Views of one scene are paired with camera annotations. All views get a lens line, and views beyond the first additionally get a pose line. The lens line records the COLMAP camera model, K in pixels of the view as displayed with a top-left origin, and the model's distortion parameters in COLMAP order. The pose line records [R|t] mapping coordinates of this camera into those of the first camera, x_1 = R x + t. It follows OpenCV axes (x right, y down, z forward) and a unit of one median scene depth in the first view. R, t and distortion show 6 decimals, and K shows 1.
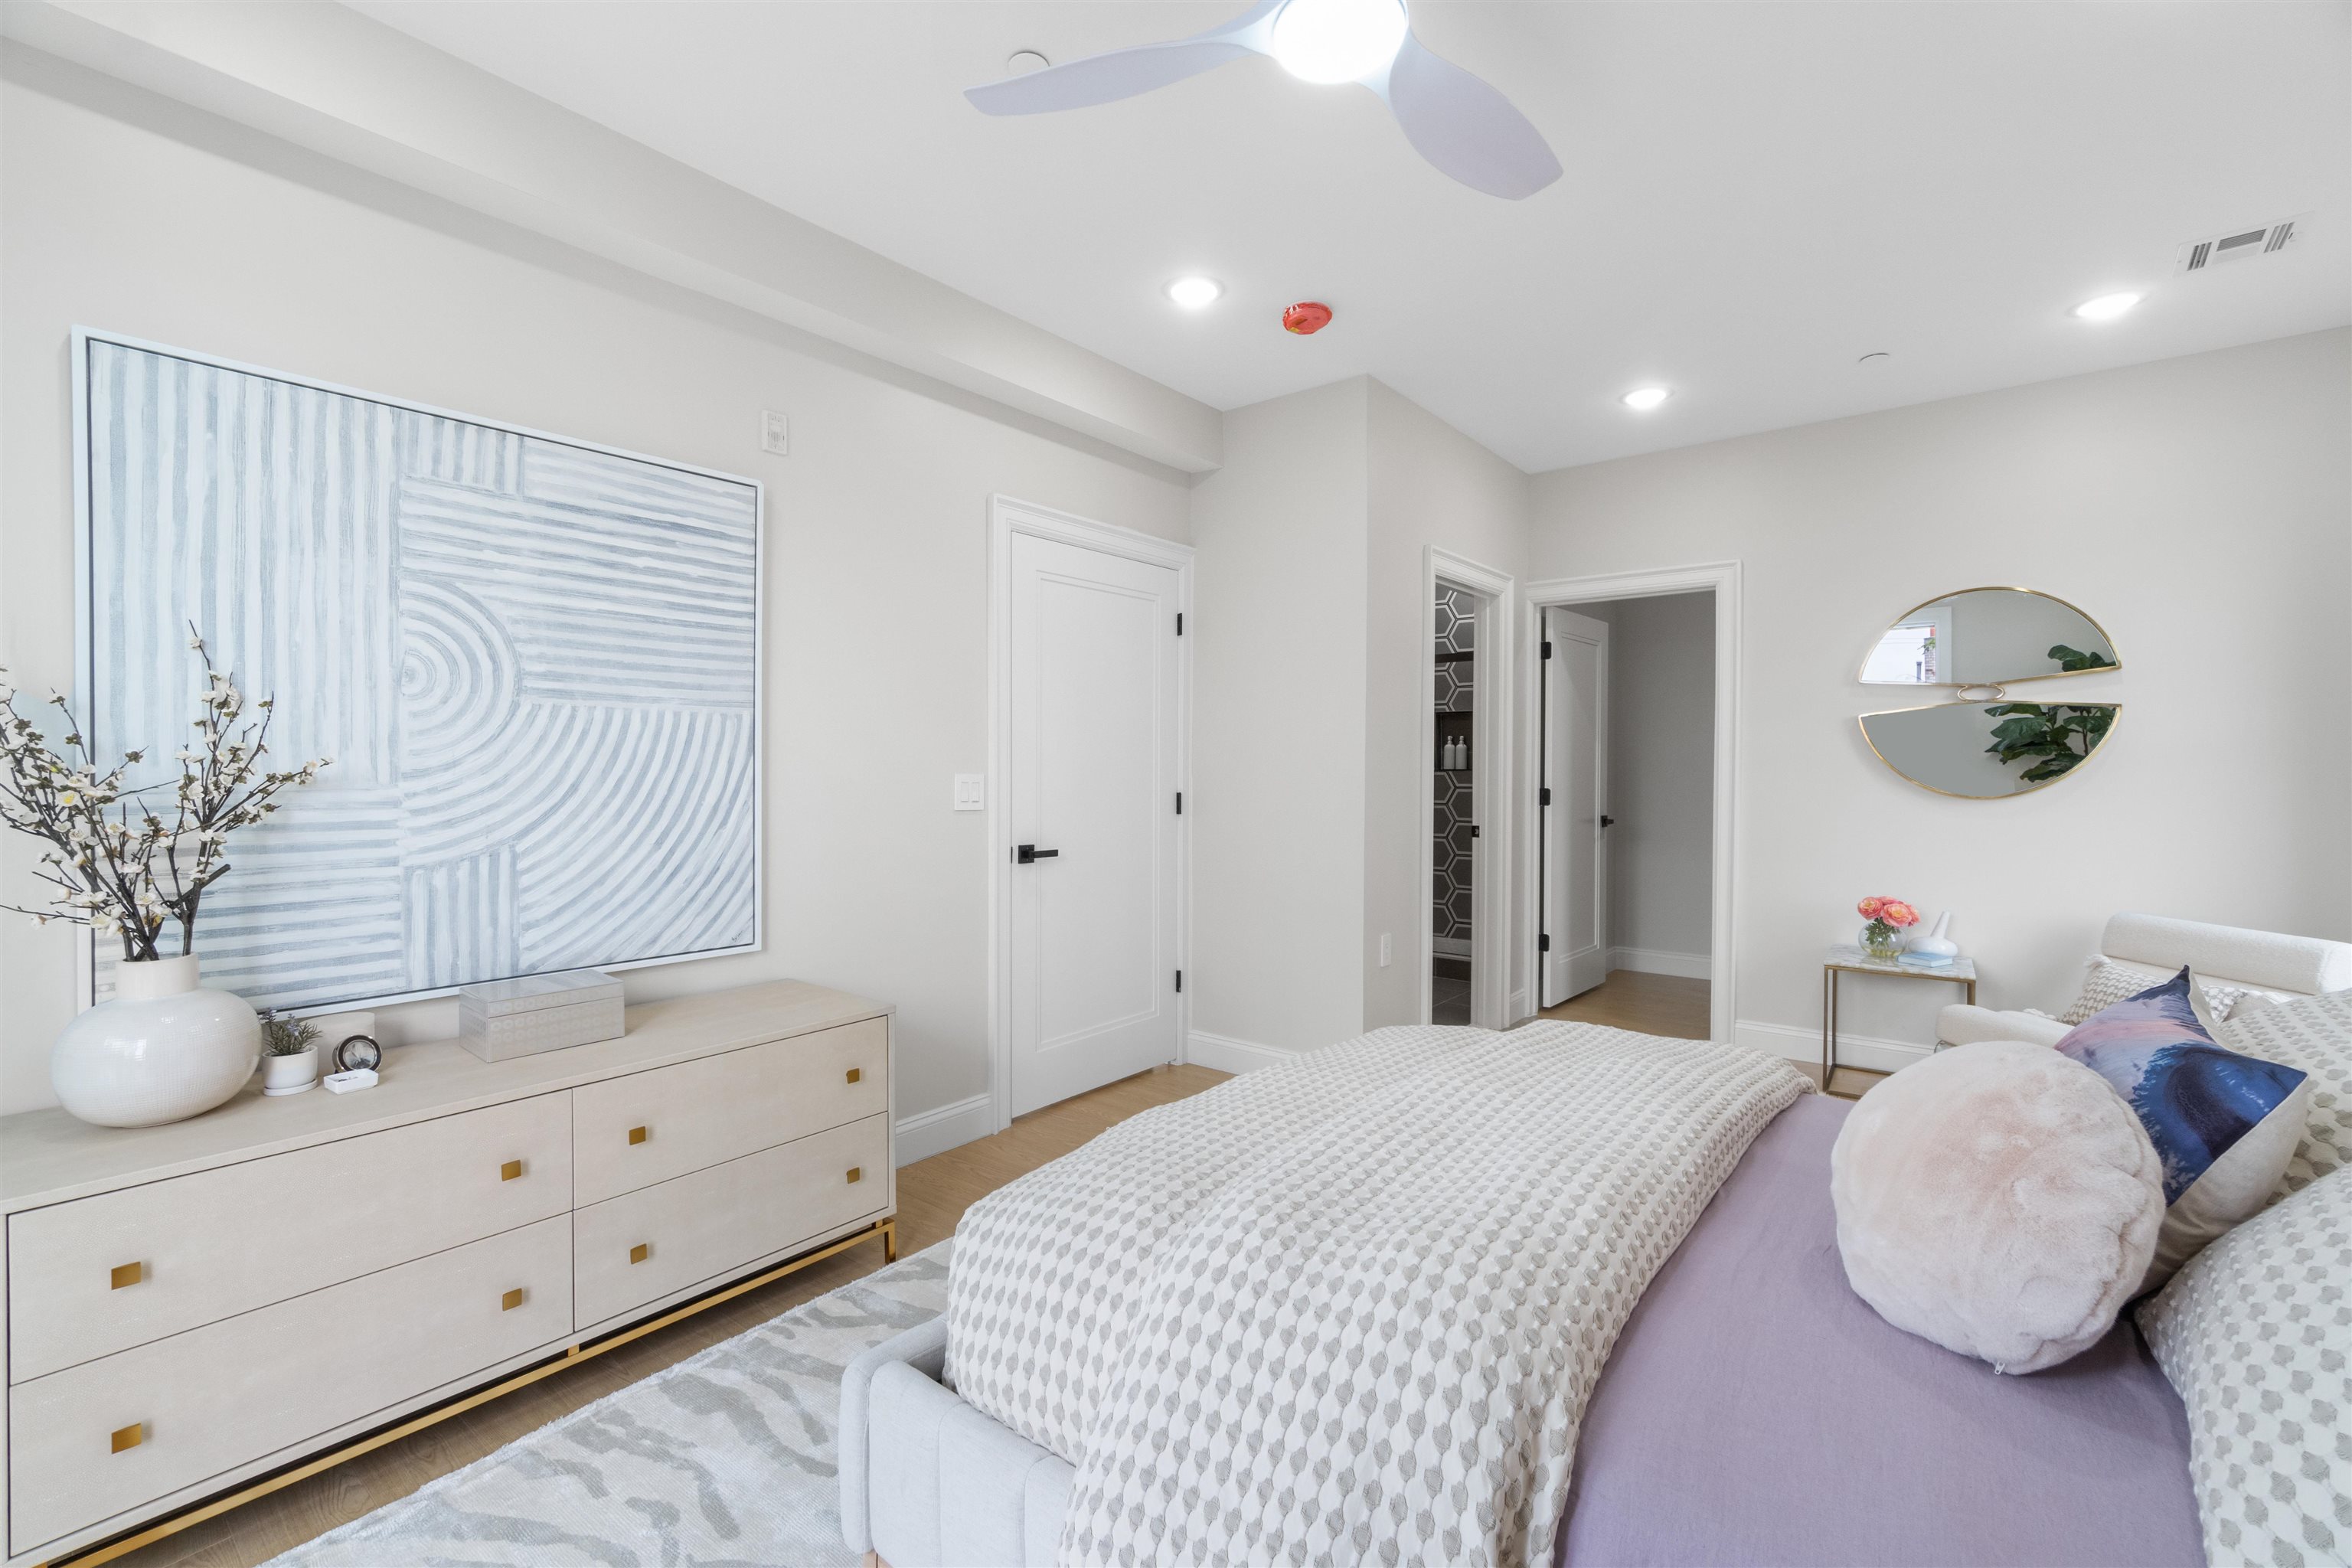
lens RADIAL K [[1018.8, 0, 1169.2], [0, 1018.8, 769.4], [0, 0, 1]] dist [-0.000008, 0.000267]
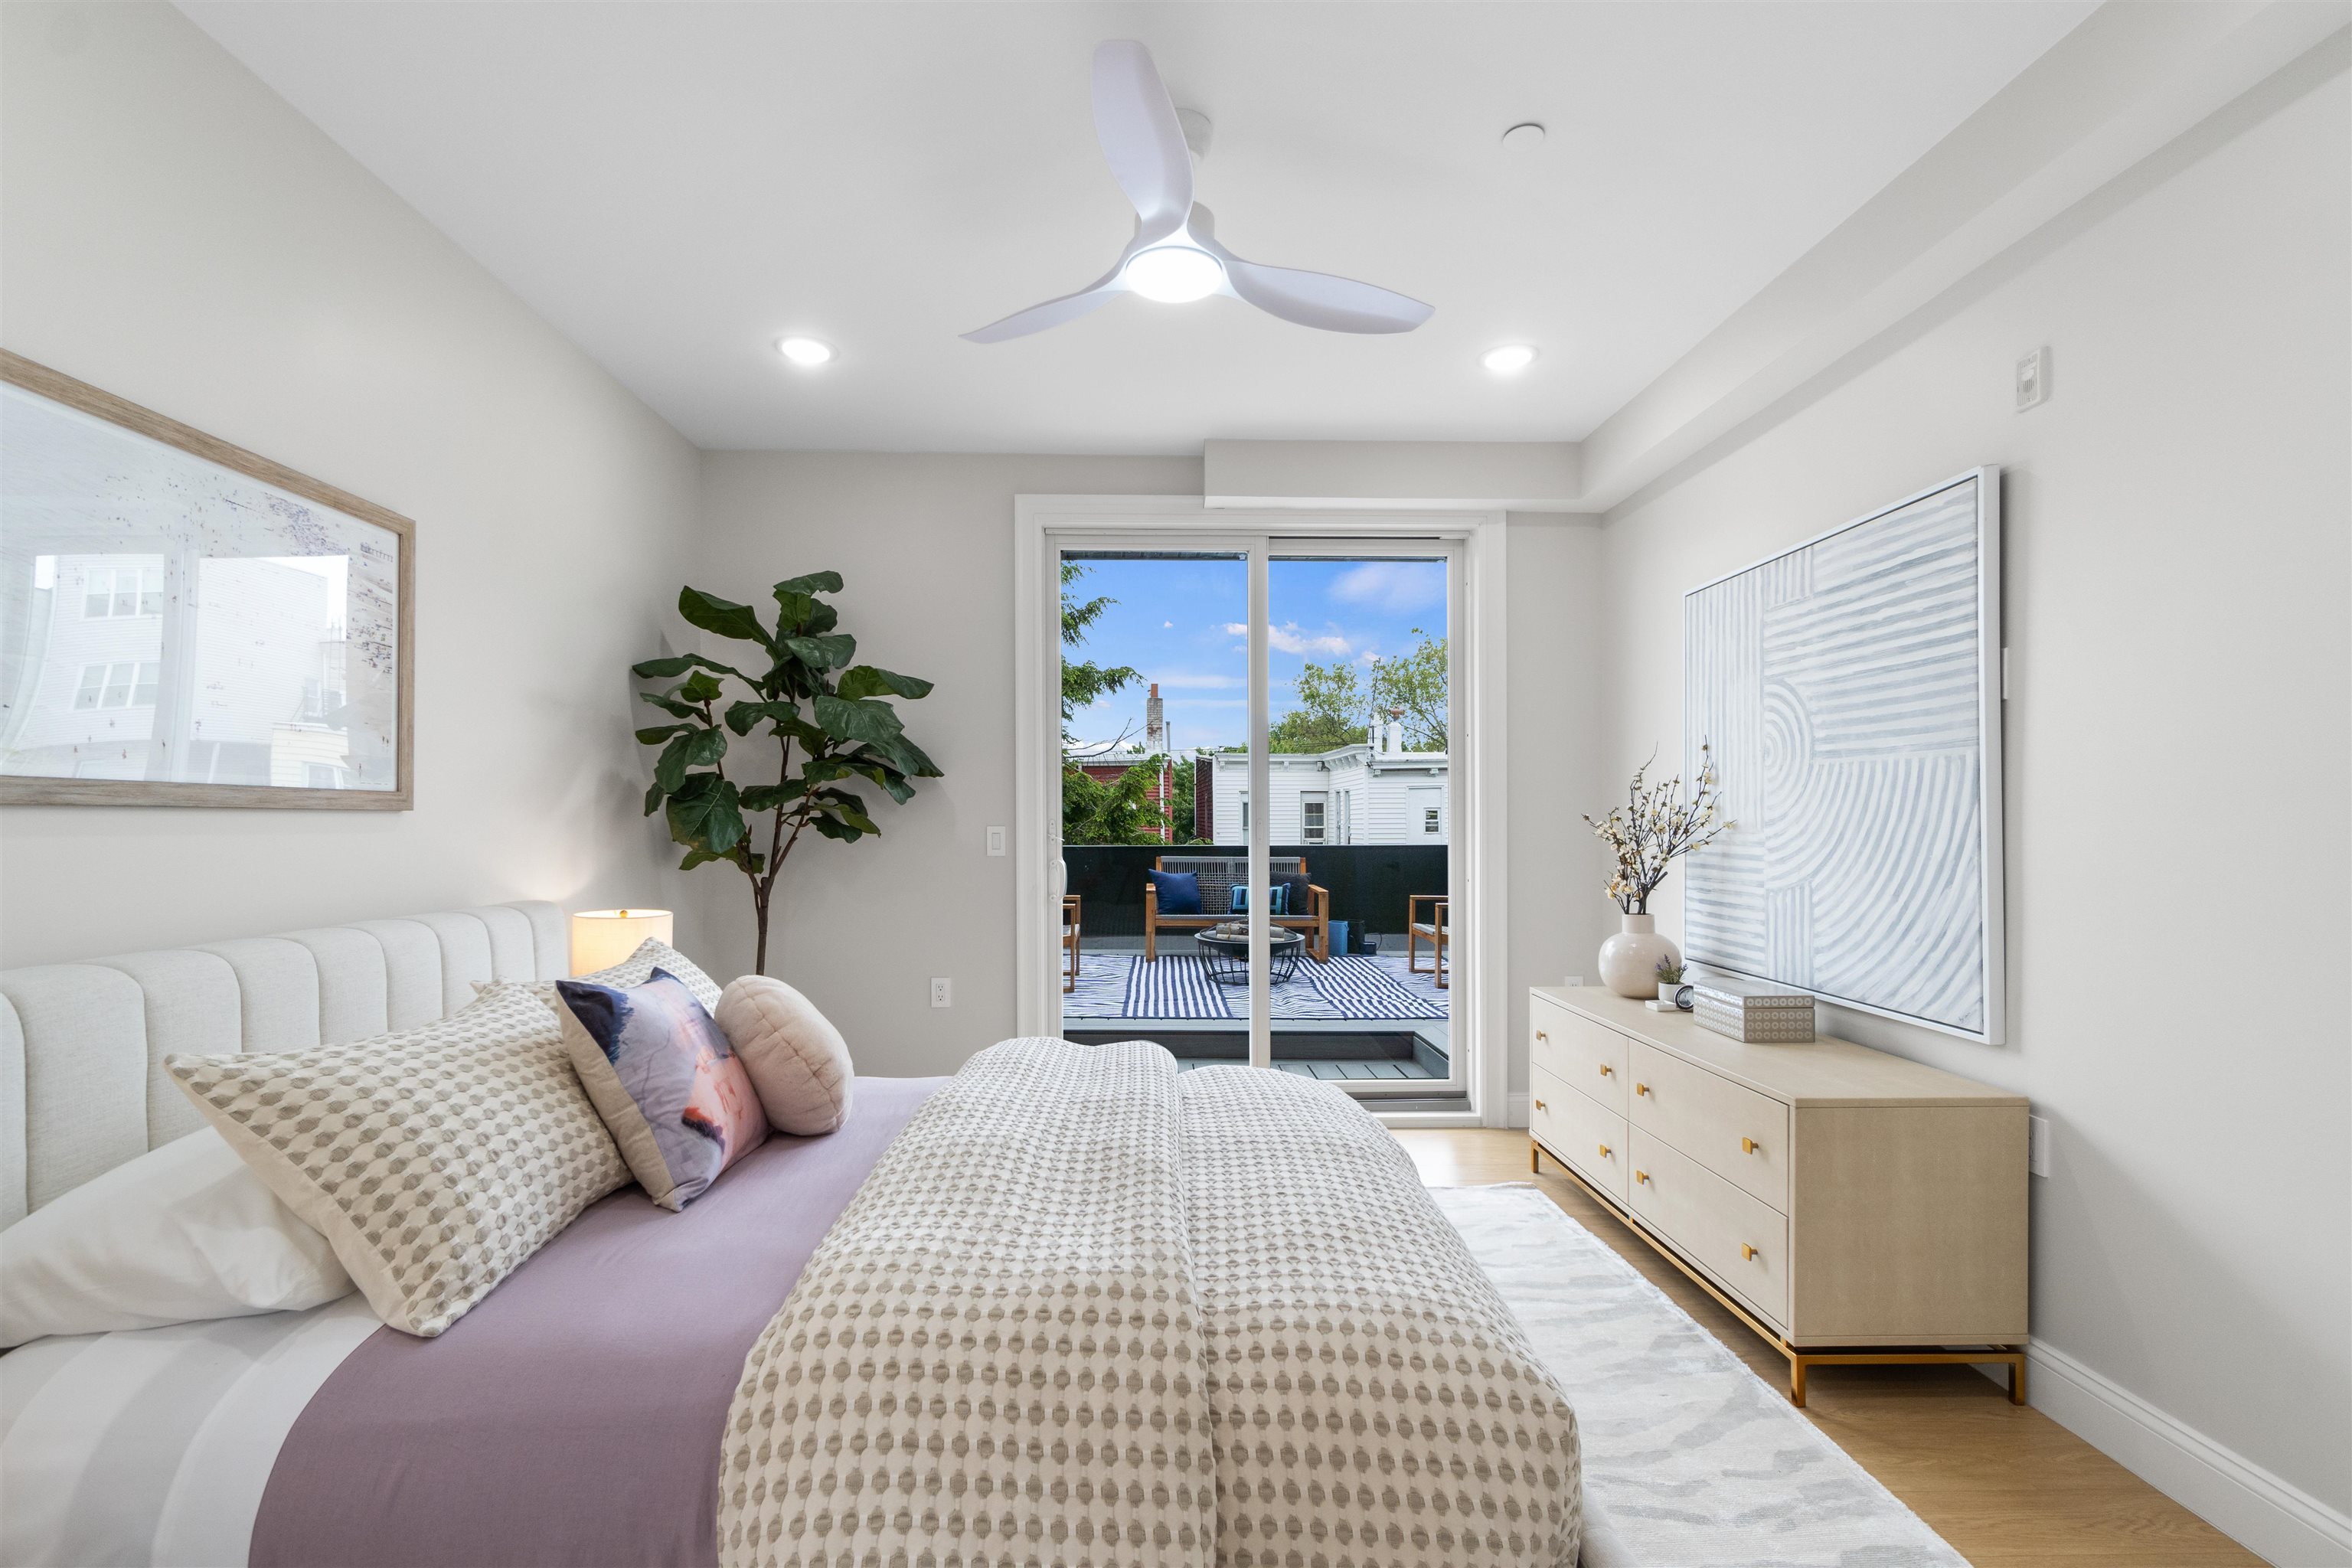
lens RADIAL K [[1022.2, 0, 1171.3], [0, 1022.2, 812.7], [0, 0, 1]] dist [0.000013, 0.000144]
pose [[-0.753202, -0.006134, -0.657761, 0.703912], [-0.003564, 0.999980, -0.005244, 0.000758], [0.657780, -0.001606, -0.753209, 1.347639]]
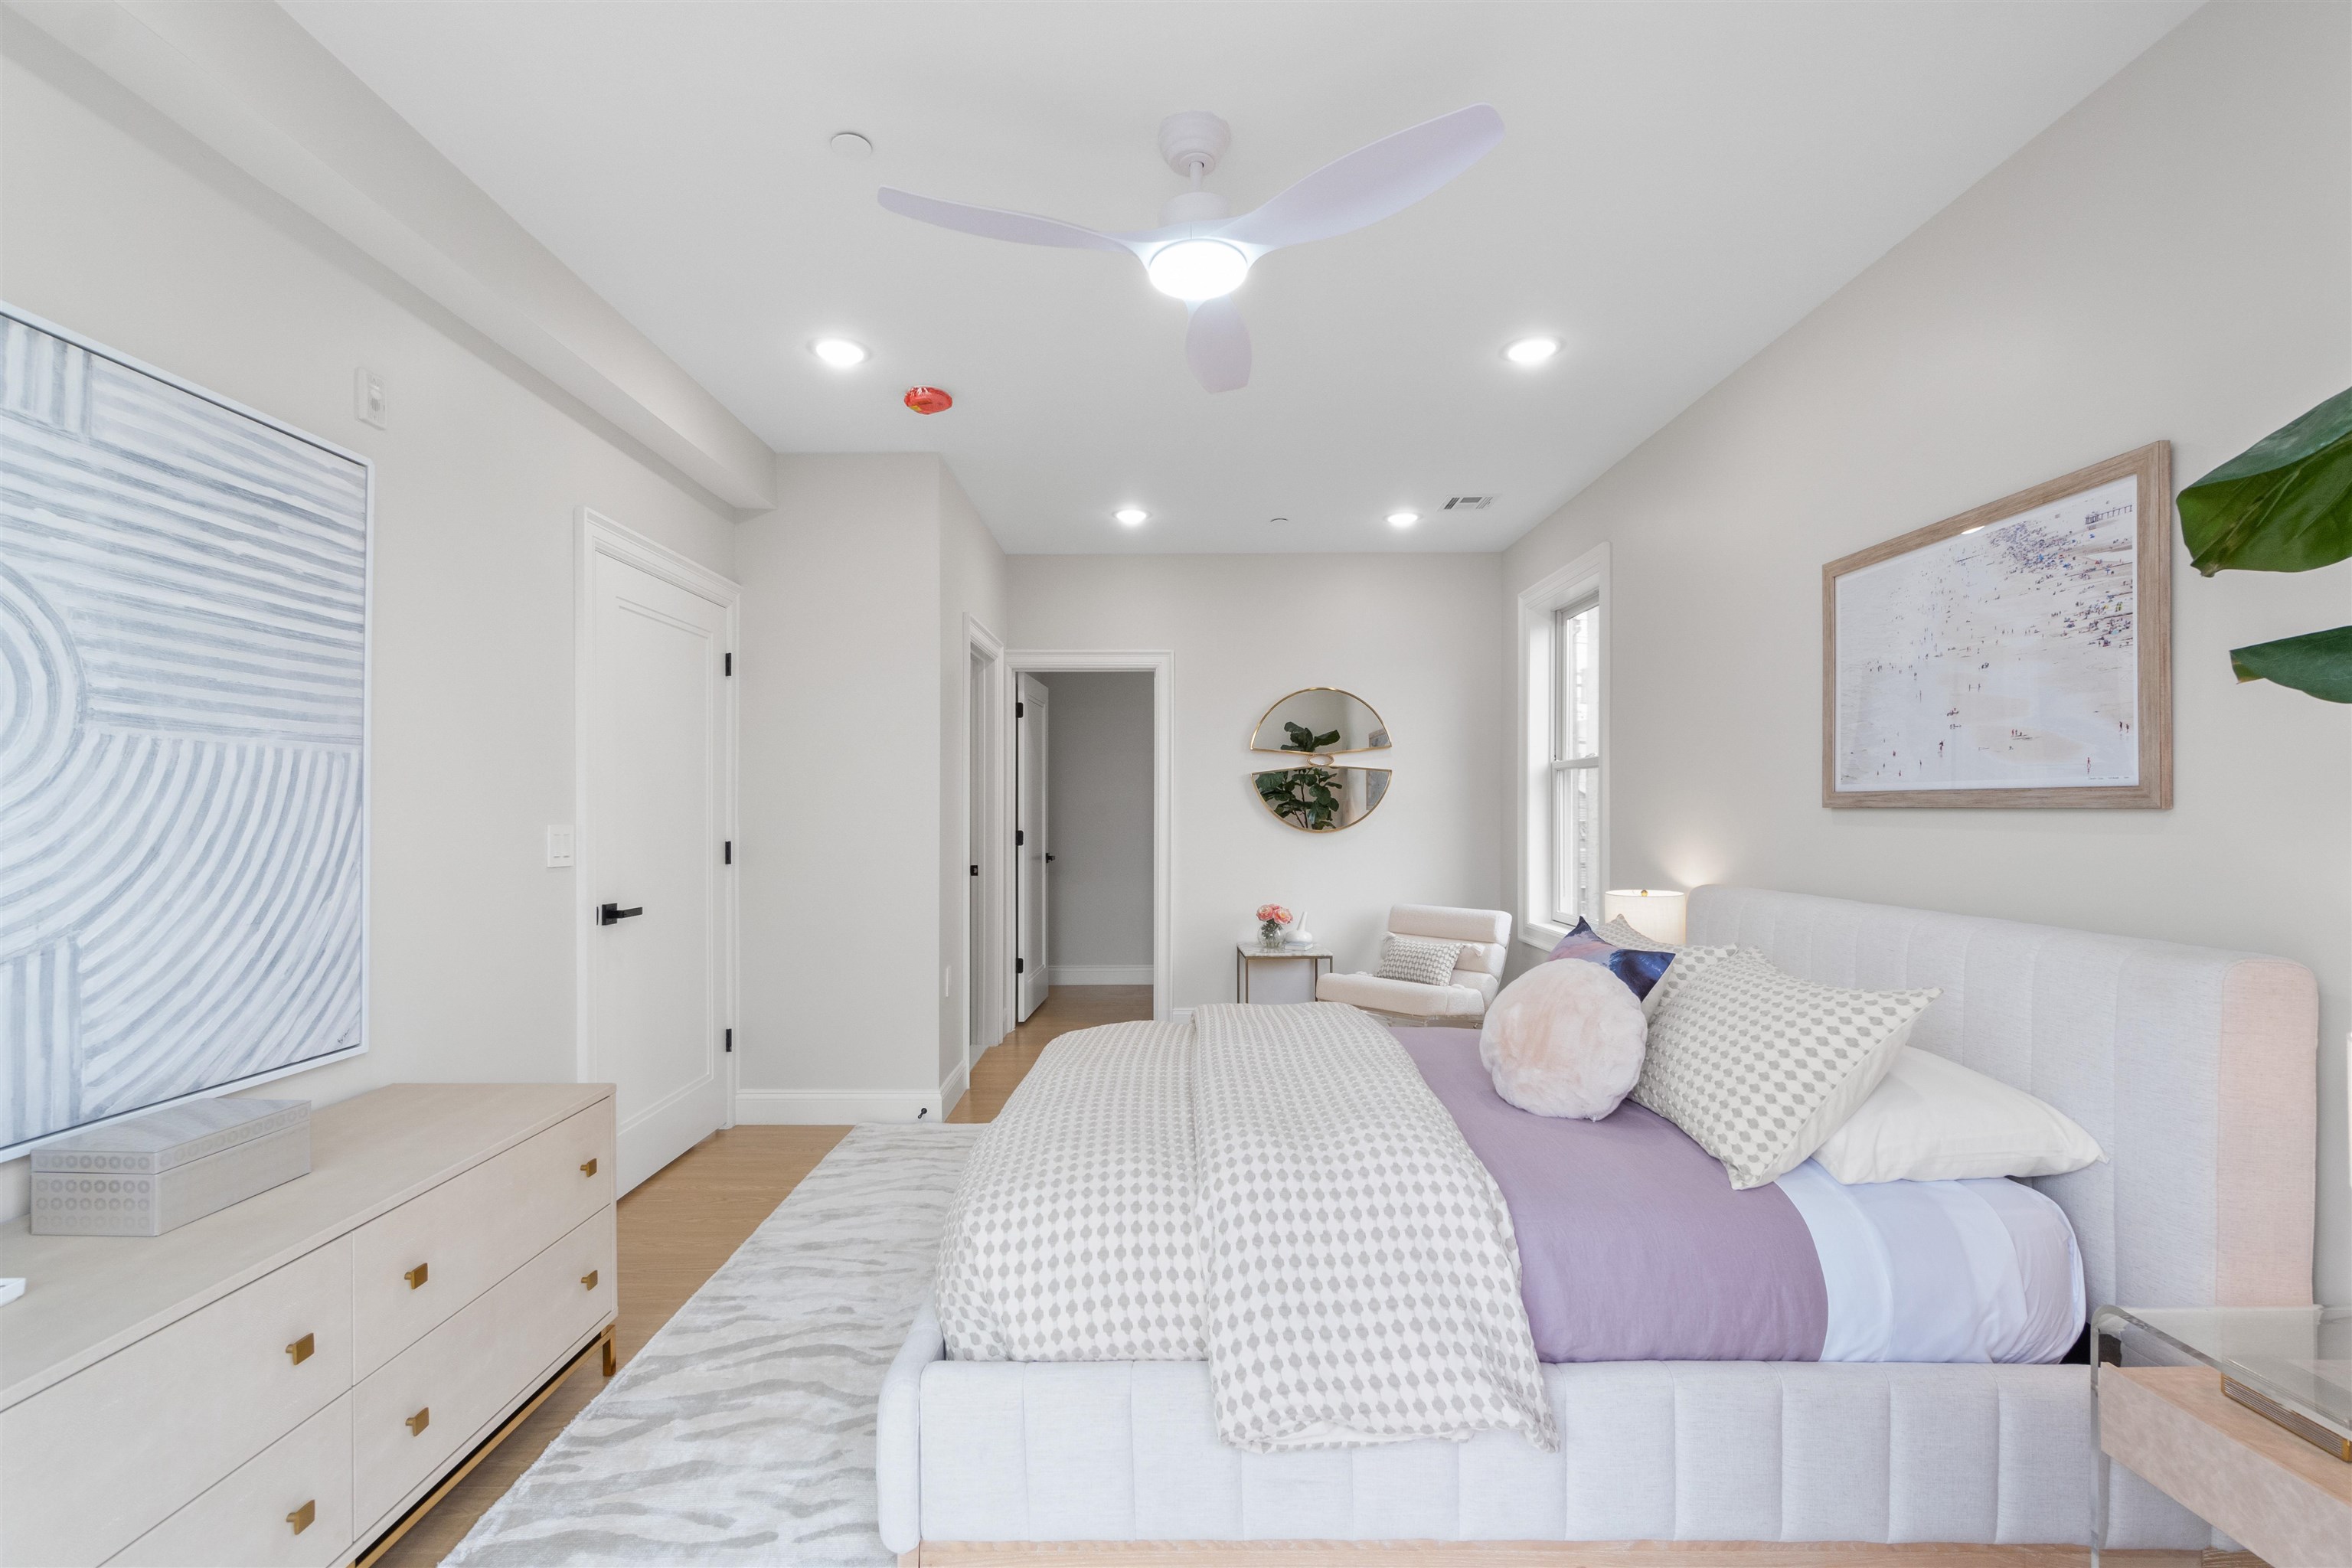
lens RADIAL K [[1035.9, 0, 1172.3], [0, 1035.9, 801.6], [0, 0, 1]] dist [0.000186, 0.000706]
pose [[0.775127, 0.000299, 0.631805, -0.484240], [0.006157, 0.999949, -0.008026, -0.007080], [-0.631775, 0.010112, 0.775086, -0.020424]]
